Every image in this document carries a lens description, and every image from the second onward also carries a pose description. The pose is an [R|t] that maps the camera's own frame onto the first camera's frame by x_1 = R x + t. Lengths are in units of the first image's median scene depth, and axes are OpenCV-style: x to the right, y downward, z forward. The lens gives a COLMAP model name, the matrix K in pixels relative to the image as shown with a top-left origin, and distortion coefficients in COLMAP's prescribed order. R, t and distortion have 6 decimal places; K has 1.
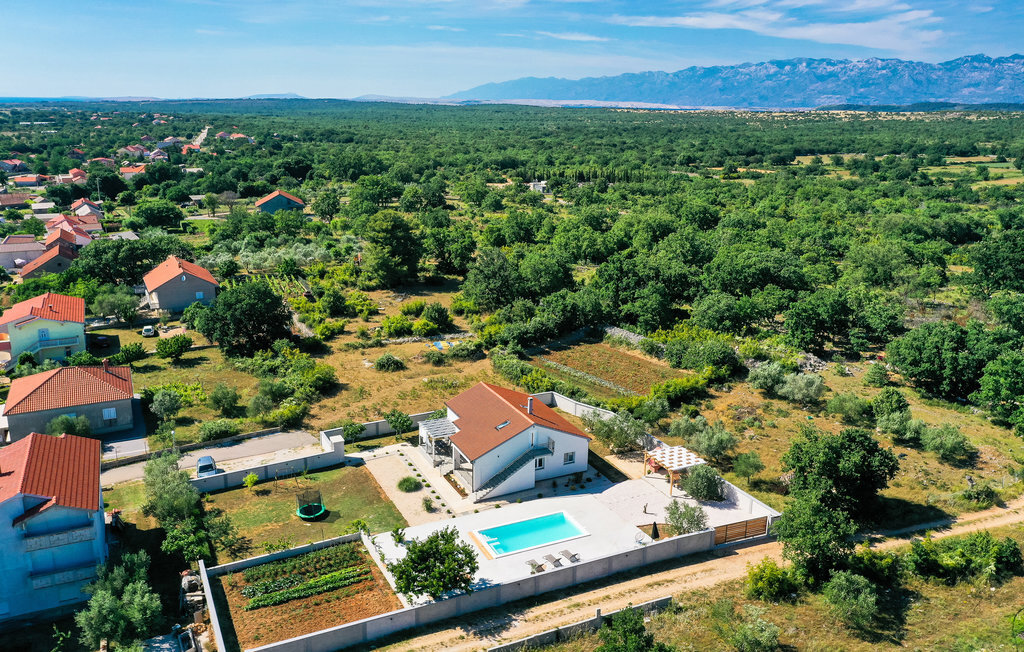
lens RADIAL K [[807.5, 0, 512.0], [0, 807.5, 326.0], [0, 0, 1]] dist [-0.000937, -0.000275]
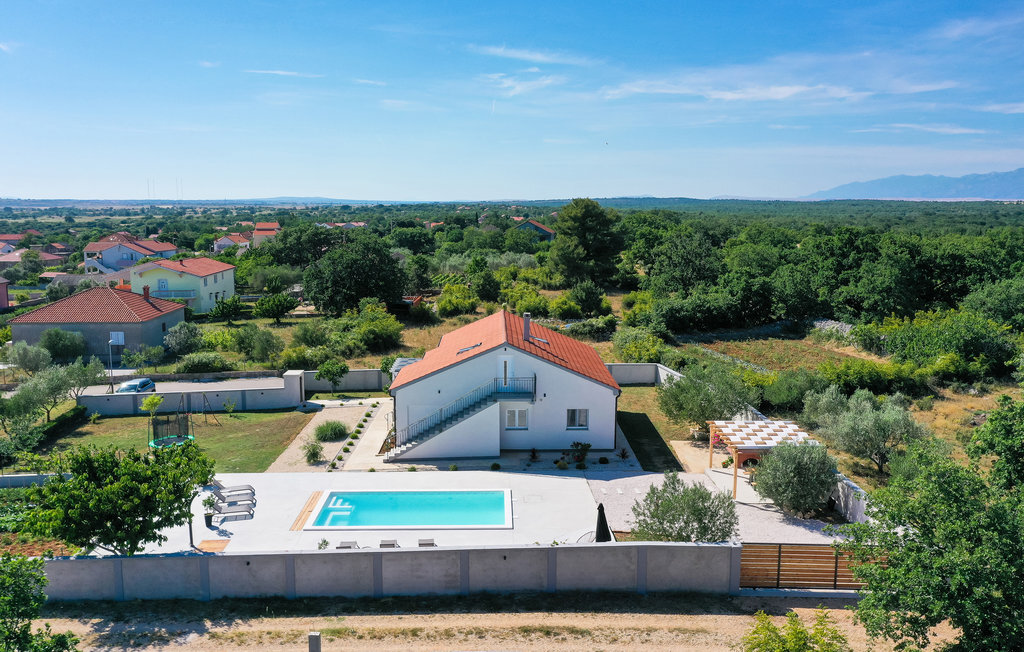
lens RADIAL K [[807.5, 0, 512.0], [0, 807.5, 326.0], [0, 0, 1]] dist [-0.000937, -0.000275]
pose [[0.913627, 0.051905, -0.403226, 0.244477], [-0.098702, 0.990462, -0.096143, 0.150890], [0.394390, 0.127638, 0.910036, 0.435224]]
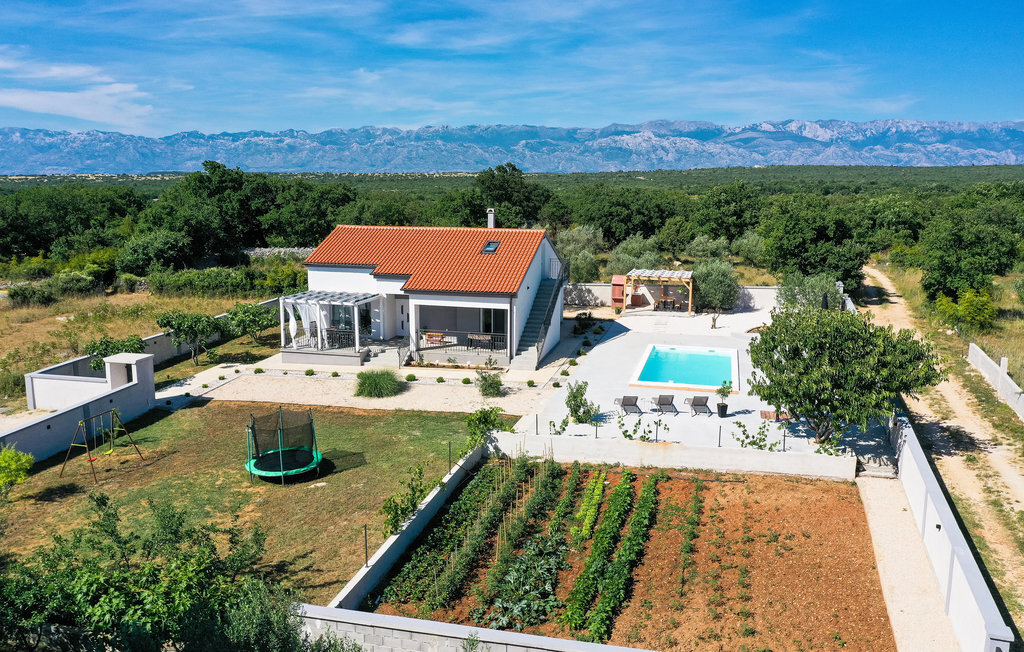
lens RADIAL K [[807.5, 0, 512.0], [0, 807.5, 326.0], [0, 0, 1]] dist [-0.000937, -0.000275]
pose [[0.643151, -0.140705, 0.752701, -0.408289], [0.205107, 0.978709, 0.007699, 0.164373], [-0.737759, 0.149432, 0.658317, 0.587027]]
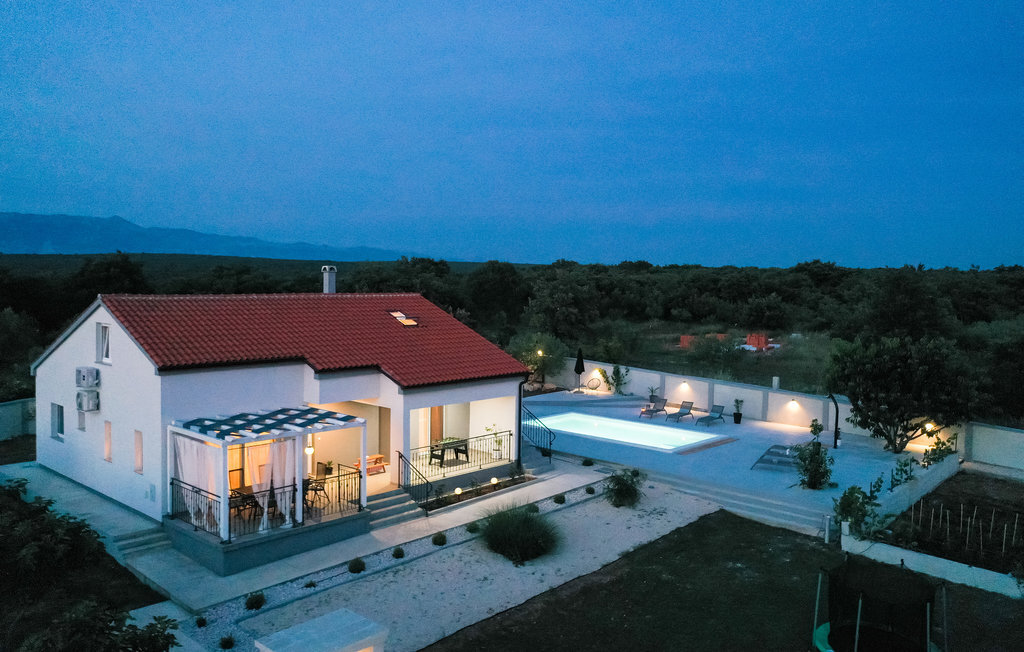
lens RADIAL K [[807.5, 0, 512.0], [0, 807.5, 326.0], [0, 0, 1]] dist [-0.000937, -0.000275]
pose [[-0.370113, -0.069628, 0.926374, -0.371416], [0.231336, 0.958866, 0.164496, 0.069316], [-0.899722, 0.275186, -0.338782, 1.020327]]
